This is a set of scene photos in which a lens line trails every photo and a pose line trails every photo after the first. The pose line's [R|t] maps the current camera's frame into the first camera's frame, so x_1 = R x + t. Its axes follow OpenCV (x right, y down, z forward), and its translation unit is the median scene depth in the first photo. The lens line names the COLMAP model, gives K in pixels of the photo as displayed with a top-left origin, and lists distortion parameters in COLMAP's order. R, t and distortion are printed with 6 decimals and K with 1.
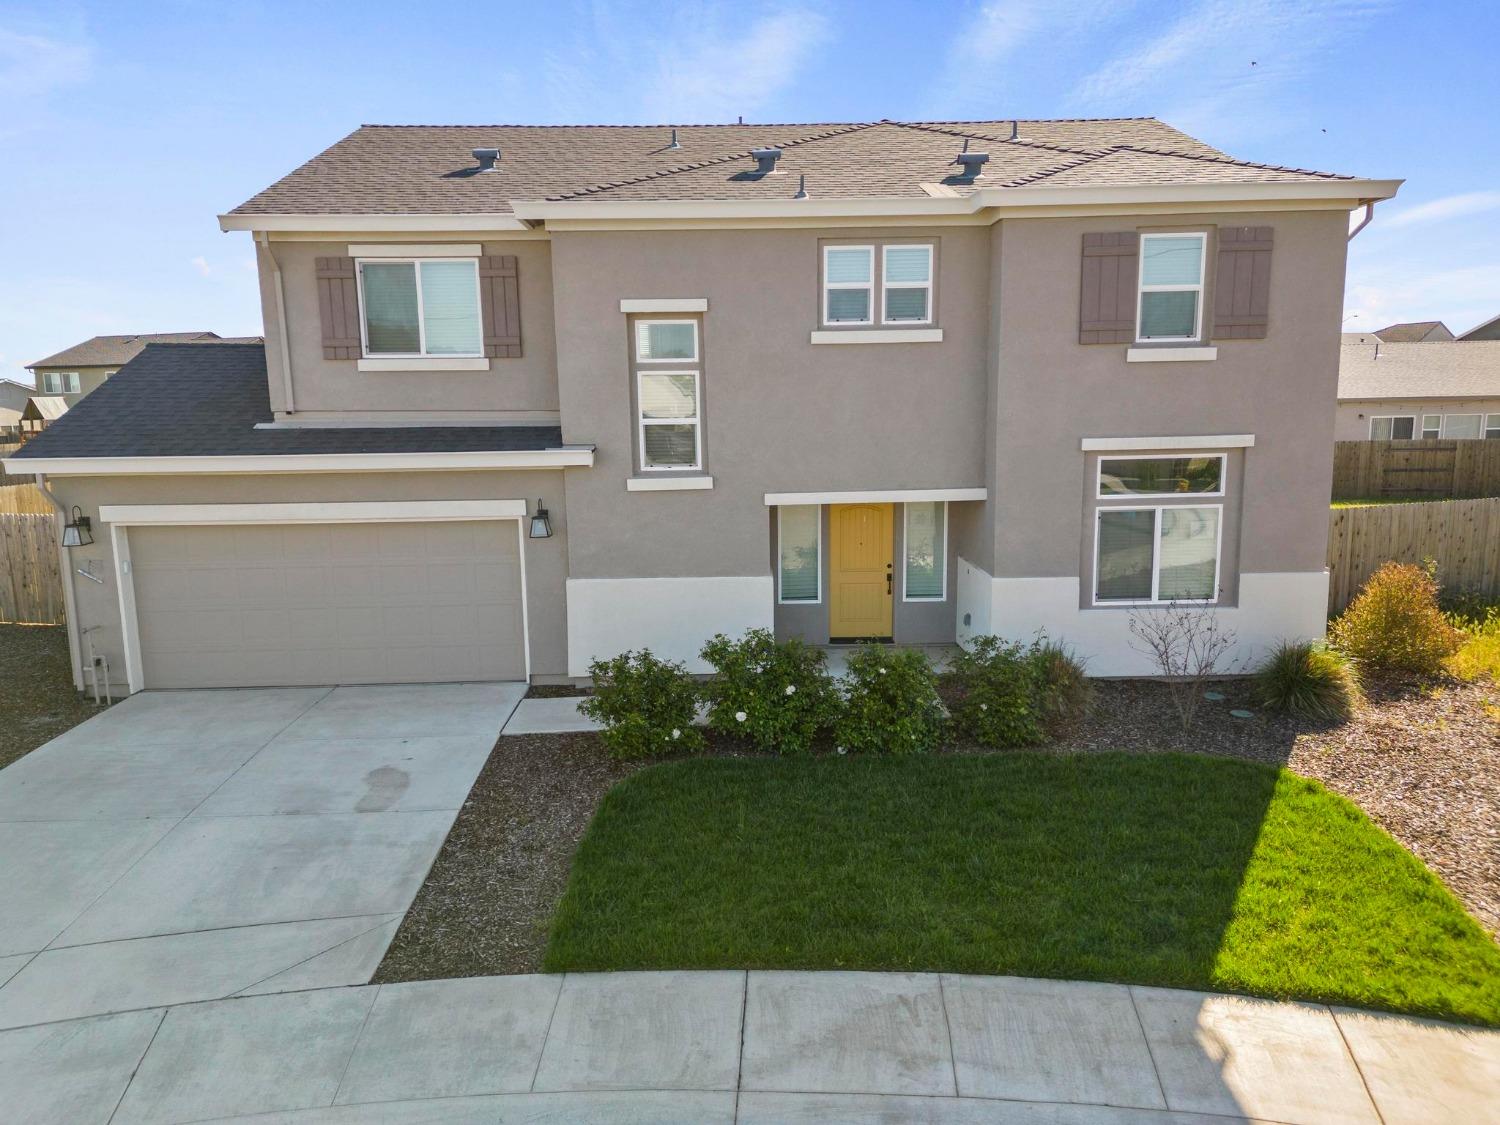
lens RADIAL K [[1048.8, 0, 750.0], [0, 1048.8, 562.5], [0, 0, 1]] dist [0.101597, -0.120191]
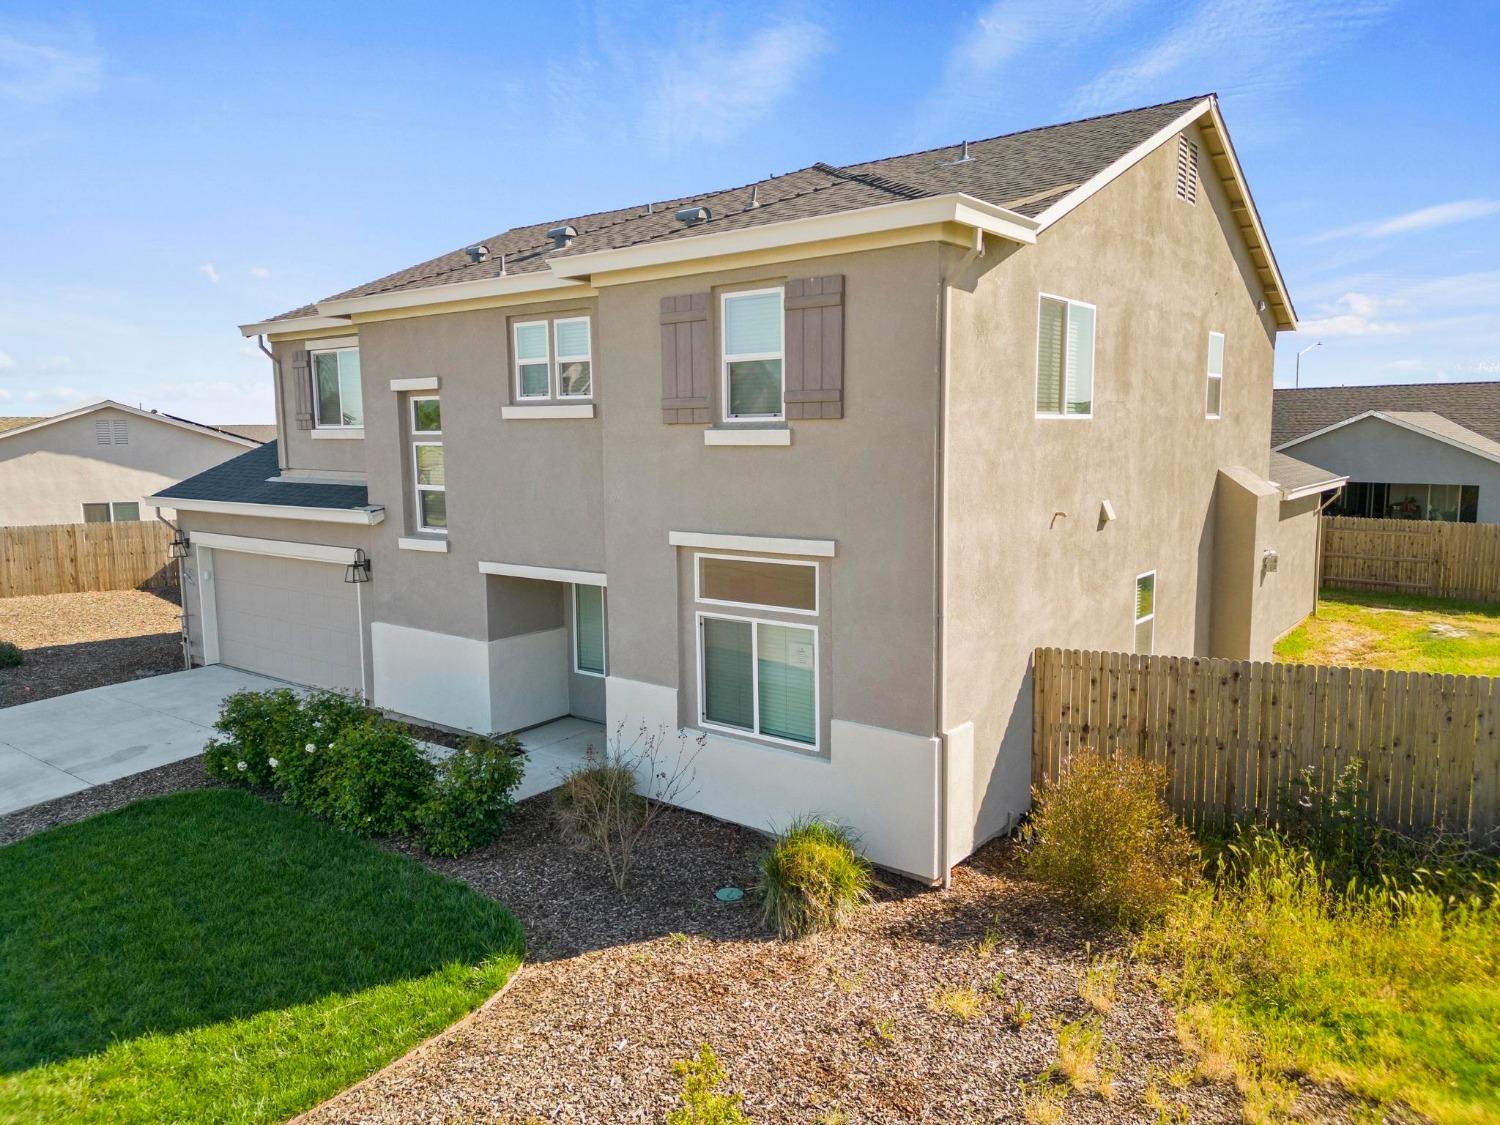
lens RADIAL K [[1048.8, 0, 750.0], [0, 1048.8, 562.5], [0, 0, 1]] dist [0.101597, -0.120191]
pose [[0.772514, 0.086350, -0.629099, 0.889601], [-0.106707, 0.994276, 0.005441, -0.100524], [0.625967, 0.062926, 0.777306, 0.365593]]
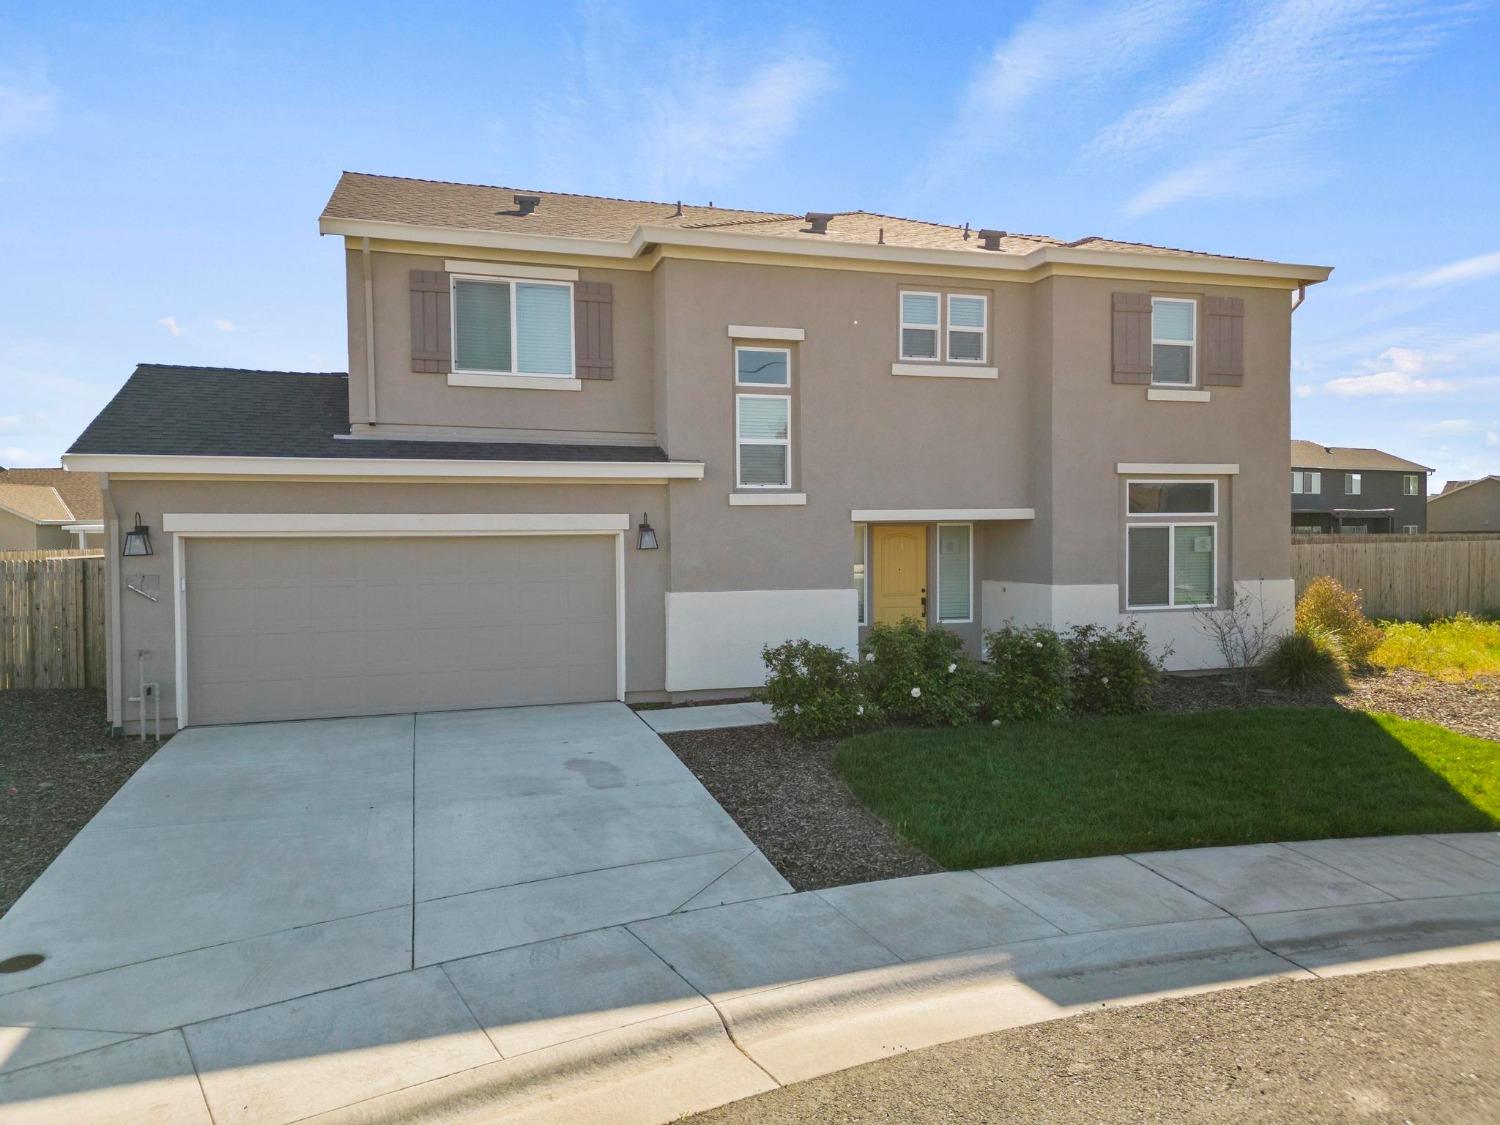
lens RADIAL K [[1048.8, 0, 750.0], [0, 1048.8, 562.5], [0, 0, 1]] dist [0.101597, -0.120191]
pose [[0.959819, 0.000020, 0.280619, -0.393073], [0.038347, 0.990610, -0.131232, 0.126310], [-0.277987, 0.136720, 0.950805, 0.017737]]
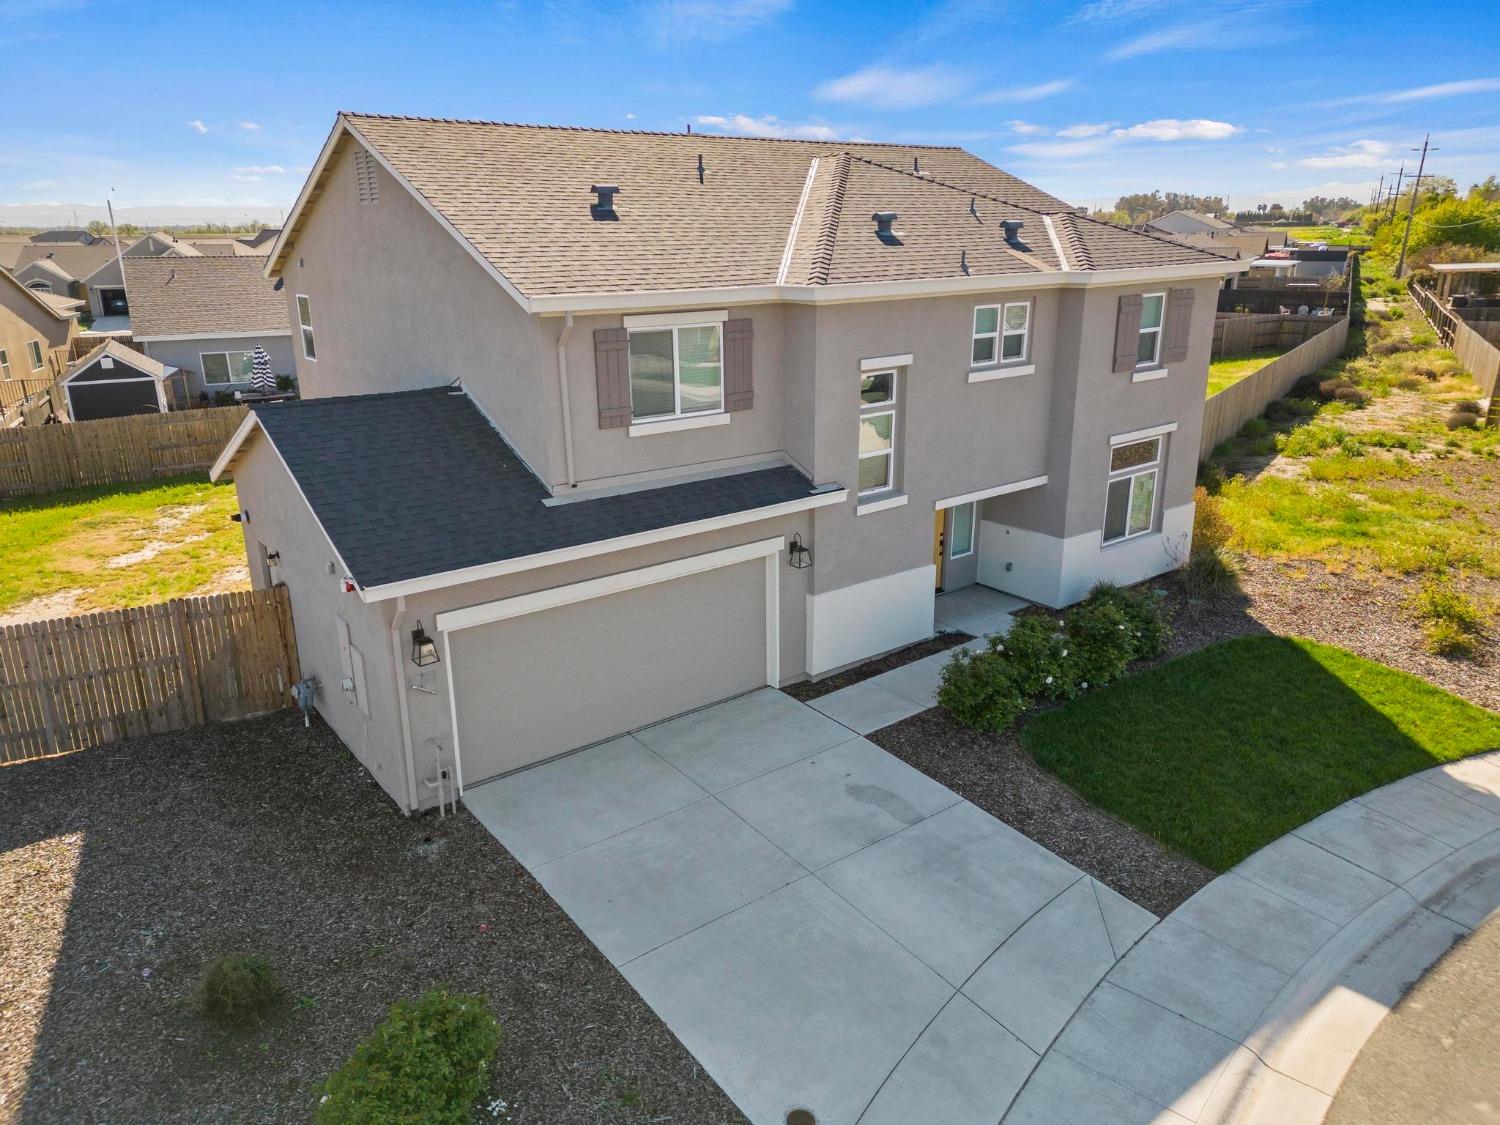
lens RADIAL K [[1048.8, 0, 750.0], [0, 1048.8, 562.5], [0, 0, 1]] dist [0.101597, -0.120191]
pose [[0.806542, -0.172101, 0.565572, -0.916694], [0.093111, 0.981728, 0.165953, -0.229883], [-0.583798, -0.081187, 0.807829, 0.097803]]
